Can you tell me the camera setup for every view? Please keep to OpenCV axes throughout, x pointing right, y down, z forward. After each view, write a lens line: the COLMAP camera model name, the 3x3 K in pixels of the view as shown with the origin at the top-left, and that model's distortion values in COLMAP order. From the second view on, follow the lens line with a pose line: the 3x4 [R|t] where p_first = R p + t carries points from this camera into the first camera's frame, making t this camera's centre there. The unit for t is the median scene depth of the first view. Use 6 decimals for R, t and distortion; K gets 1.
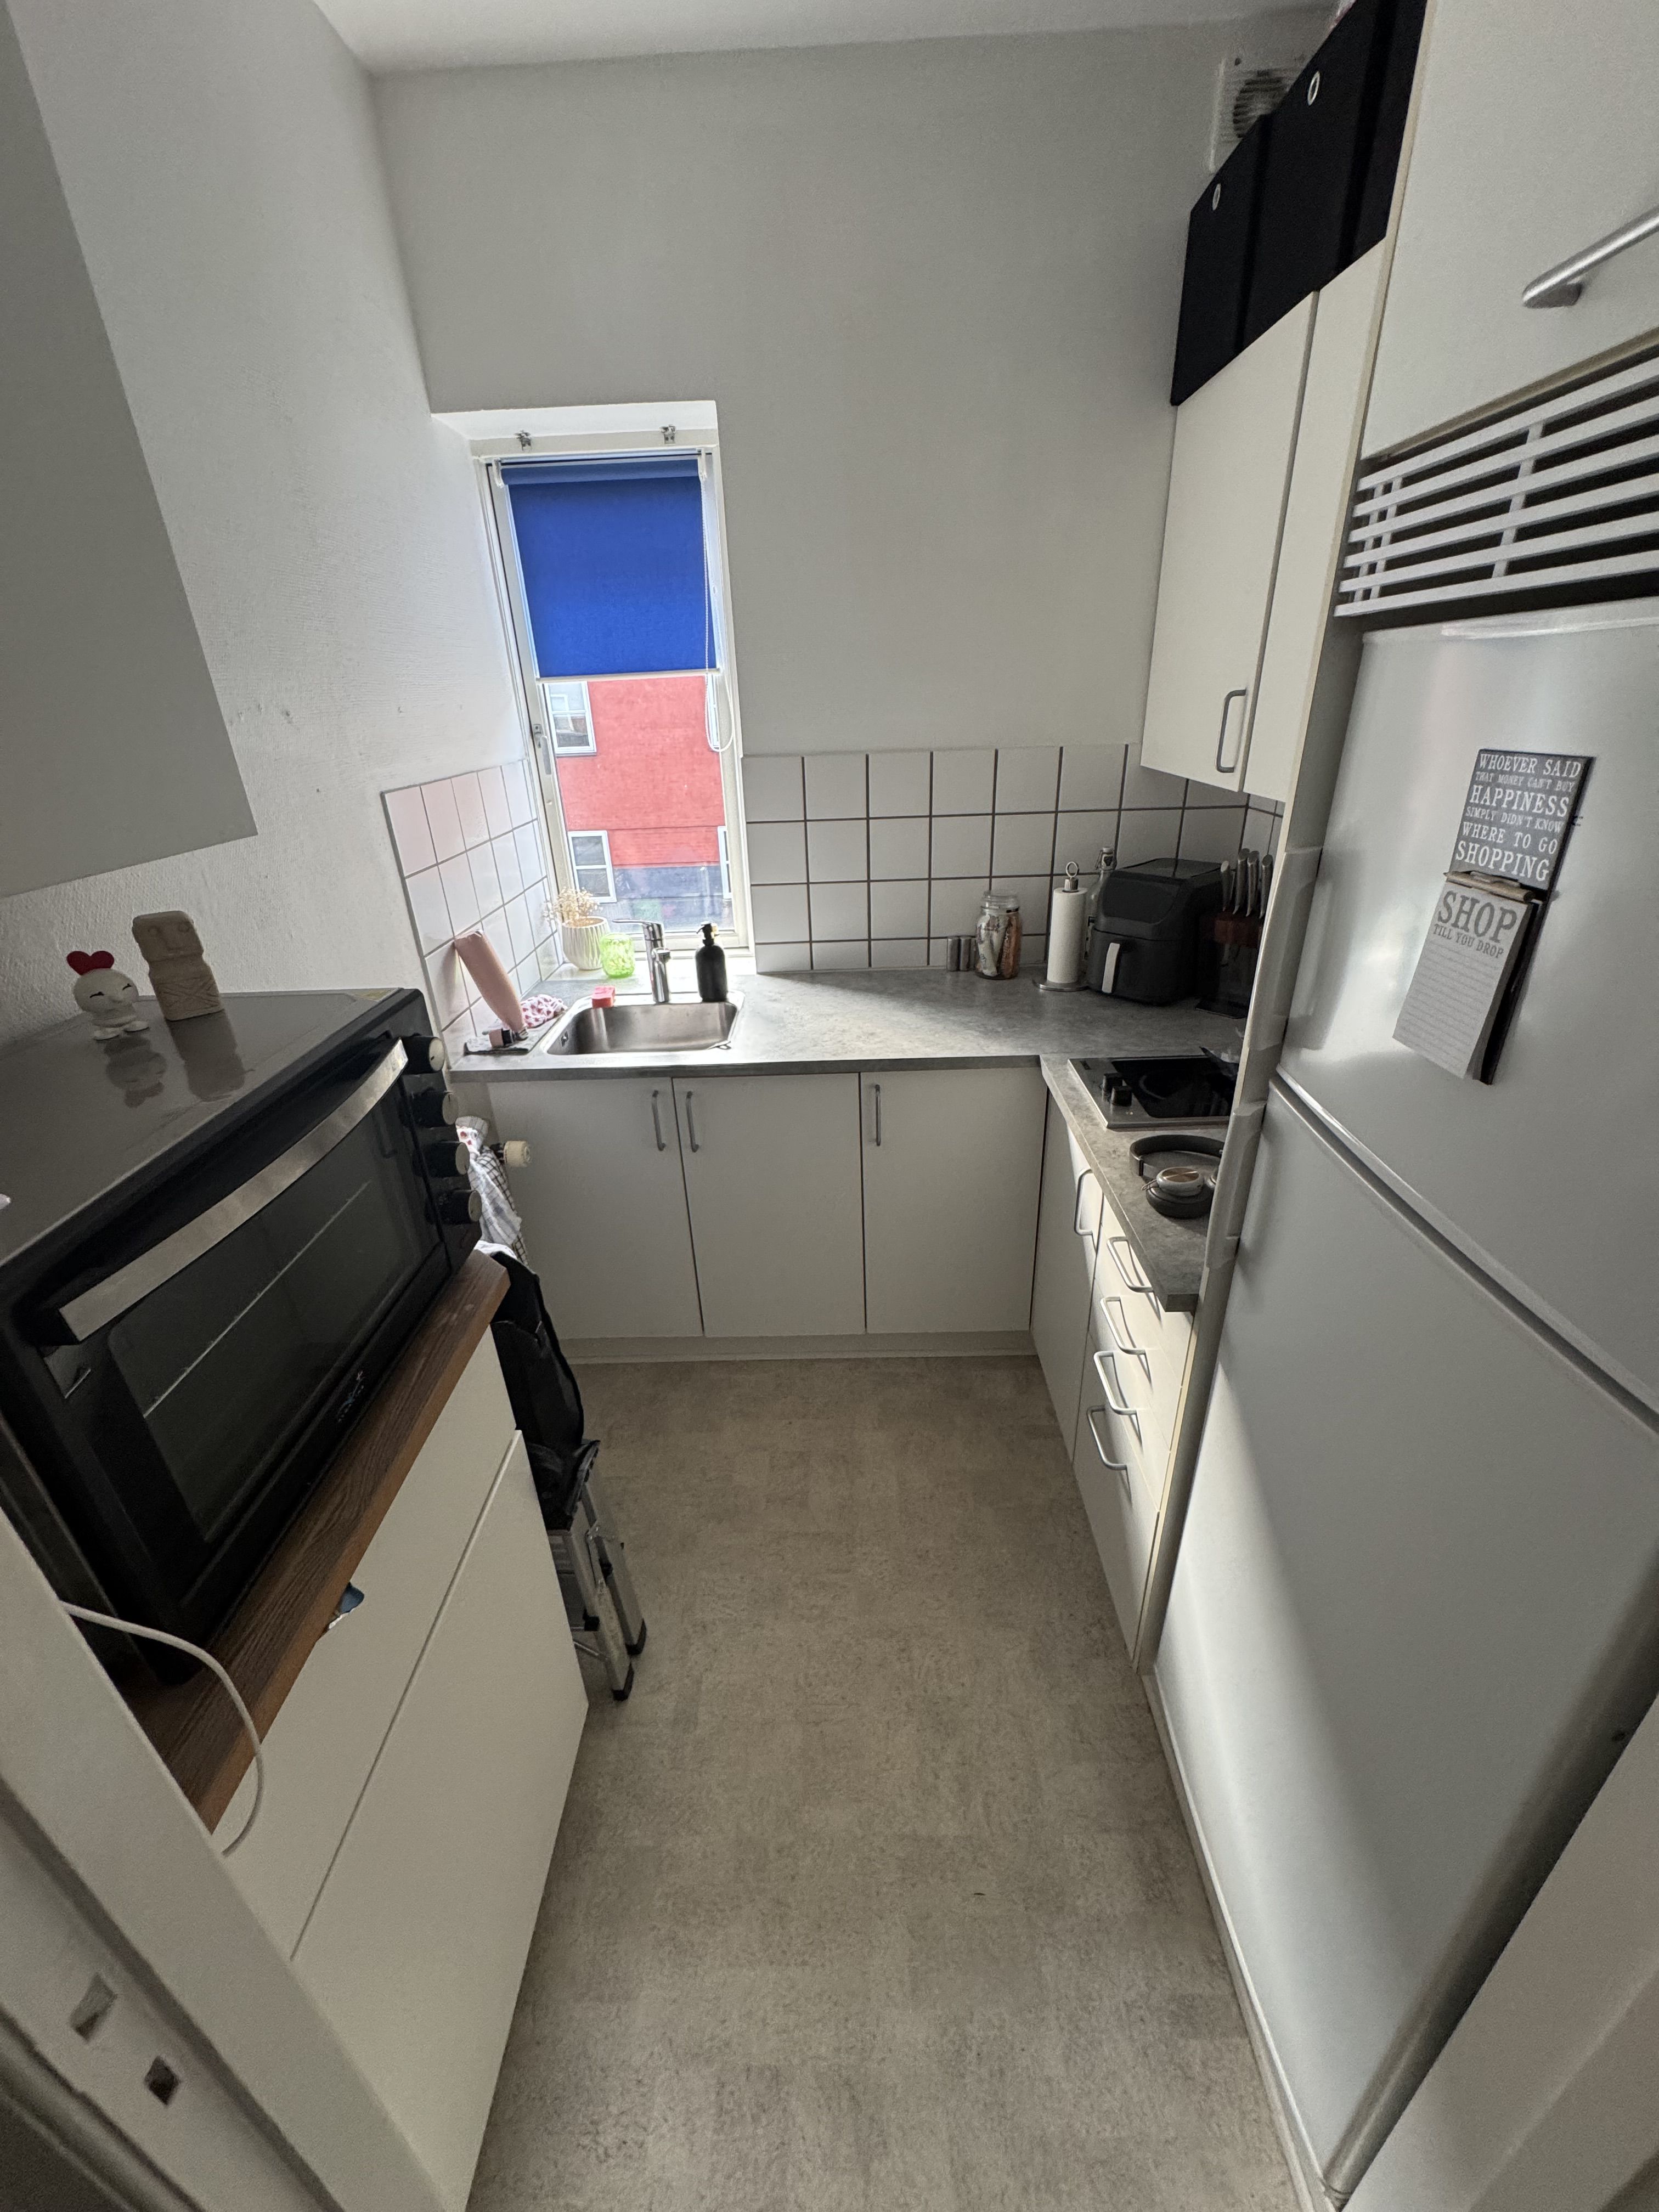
lens RADIAL K [[882.6, 0, 829.5], [0, 882.6, 1106.0], [0, 0, 1]] dist [-0.005707, -0.000064]
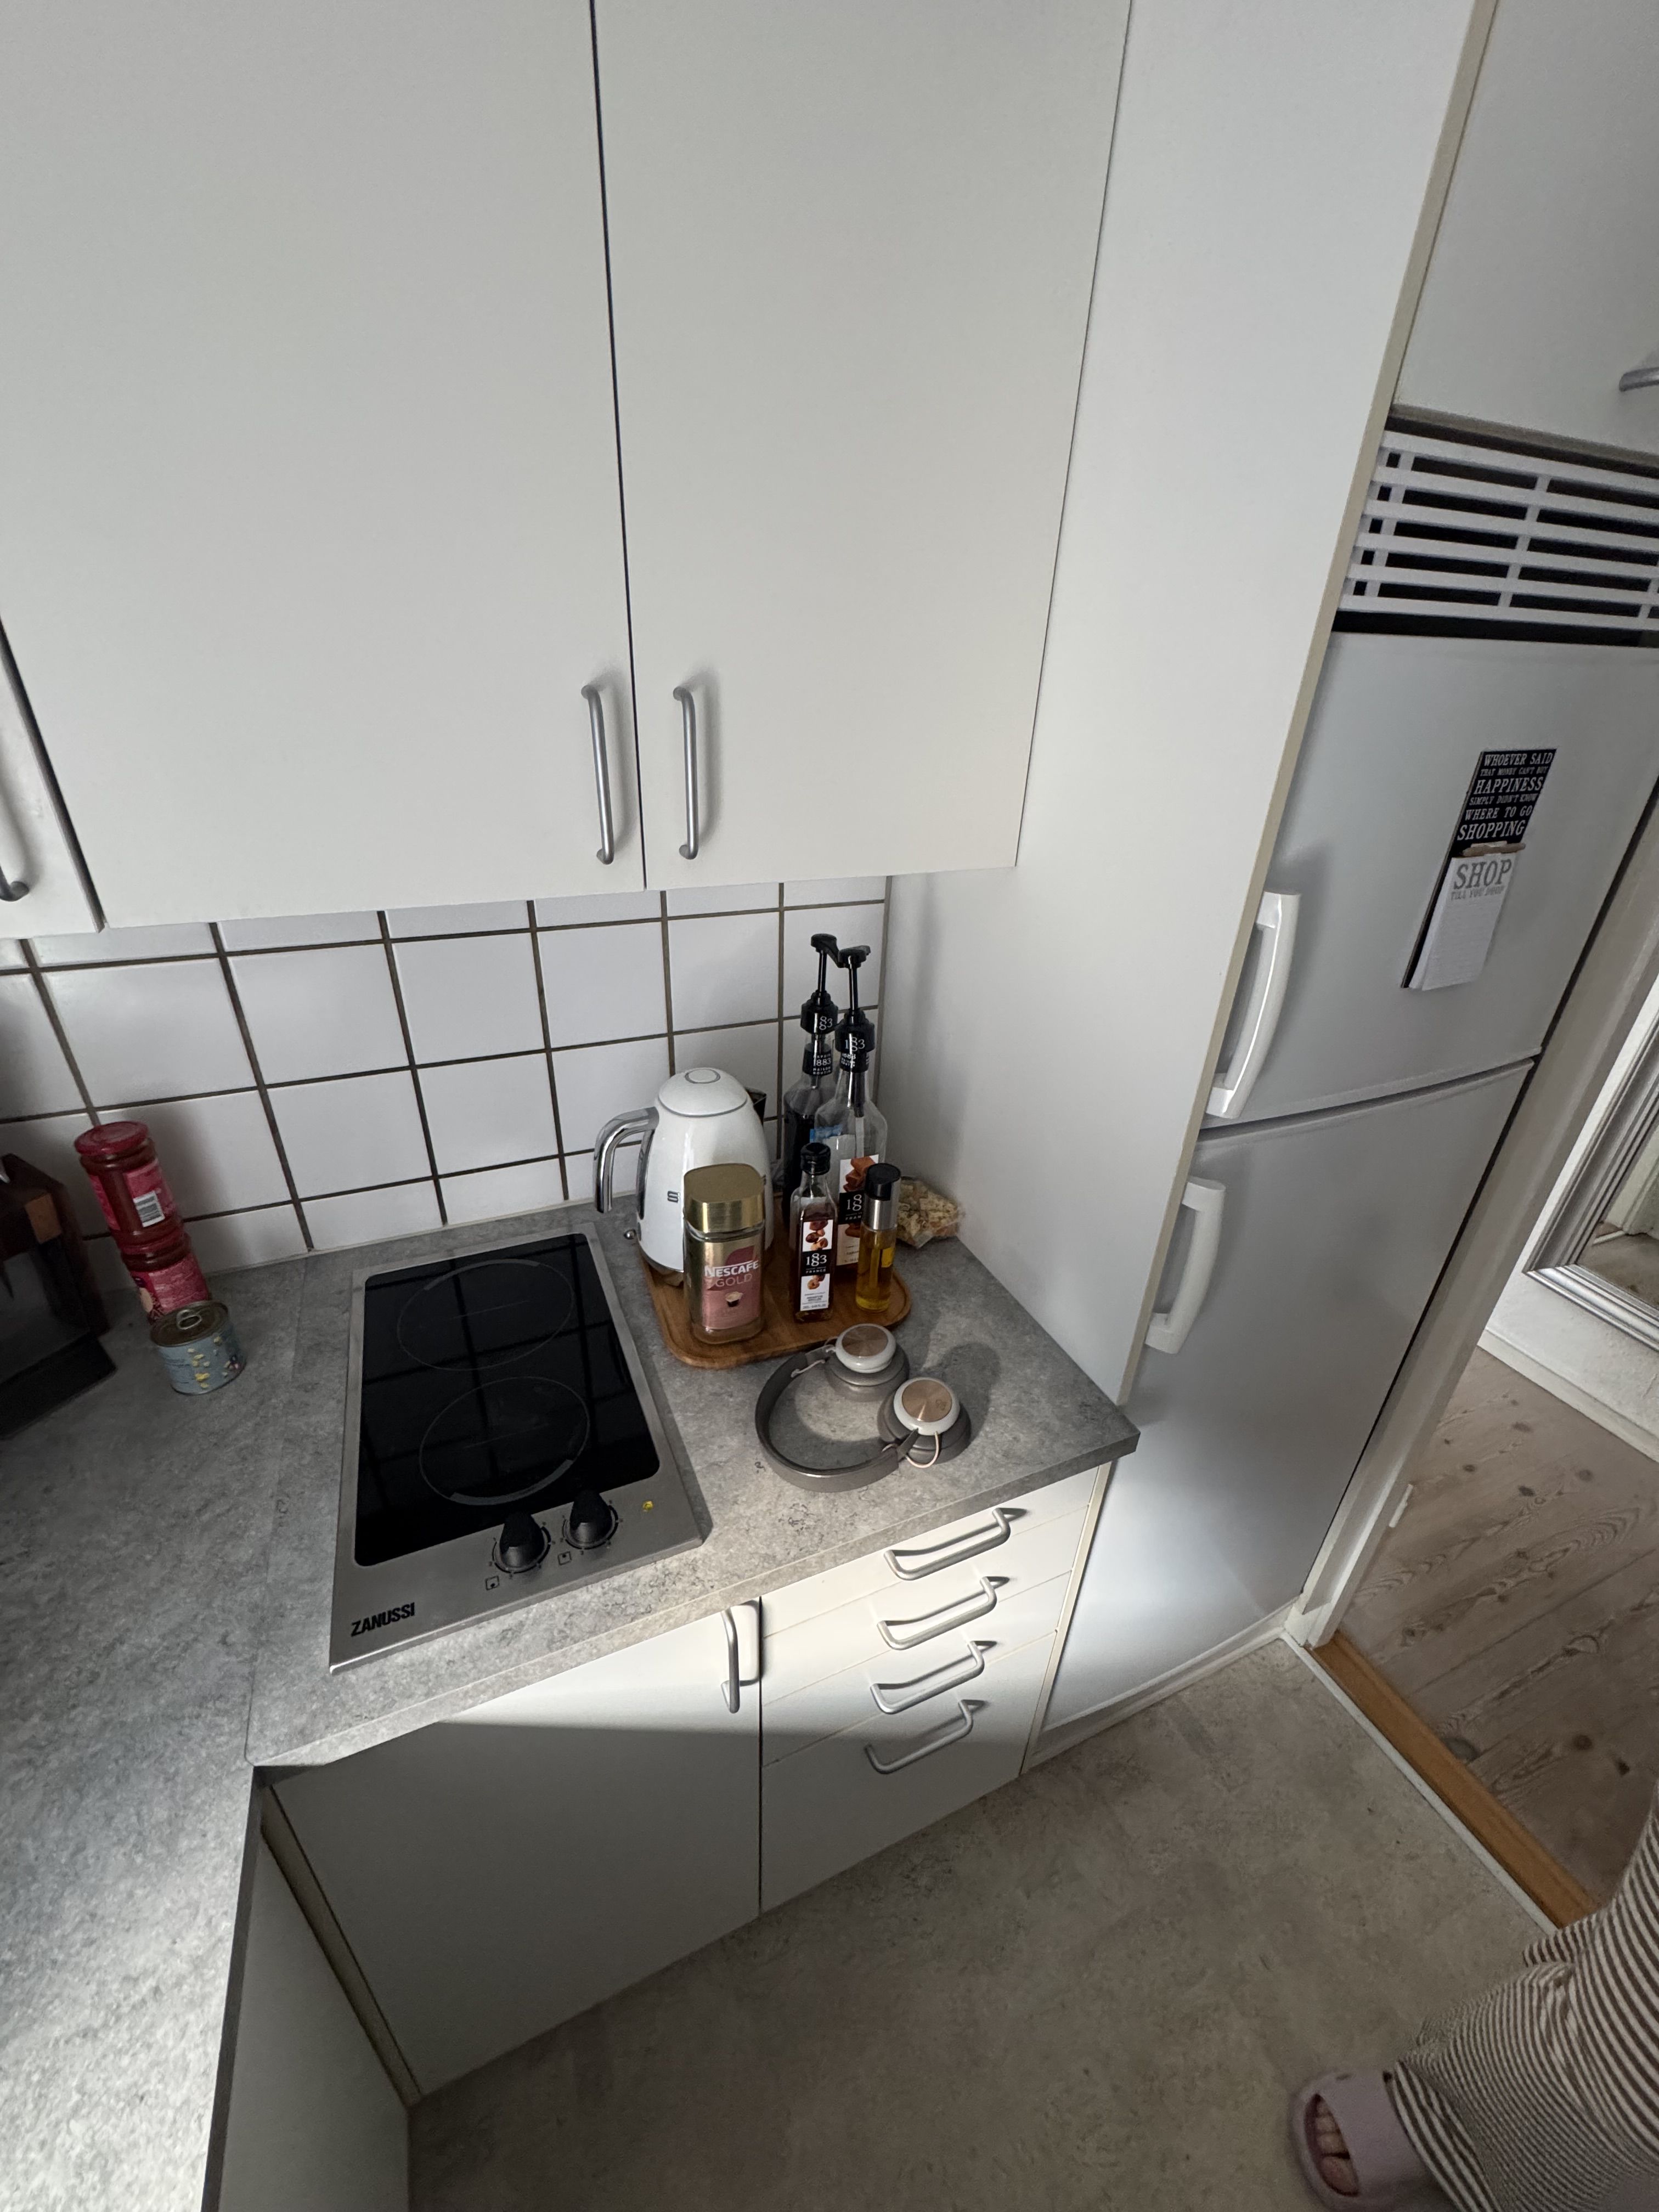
lens RADIAL K [[882.6, 0, 829.5], [0, 882.6, 1106.0], [0, 0, 1]] dist [-0.005707, -0.000064]
pose [[-0.414752, -0.403796, 0.815432, -0.079261], [0.372791, 0.742080, 0.557085, -1.064477], [-0.830065, 0.535038, -0.157248, 2.219772]]
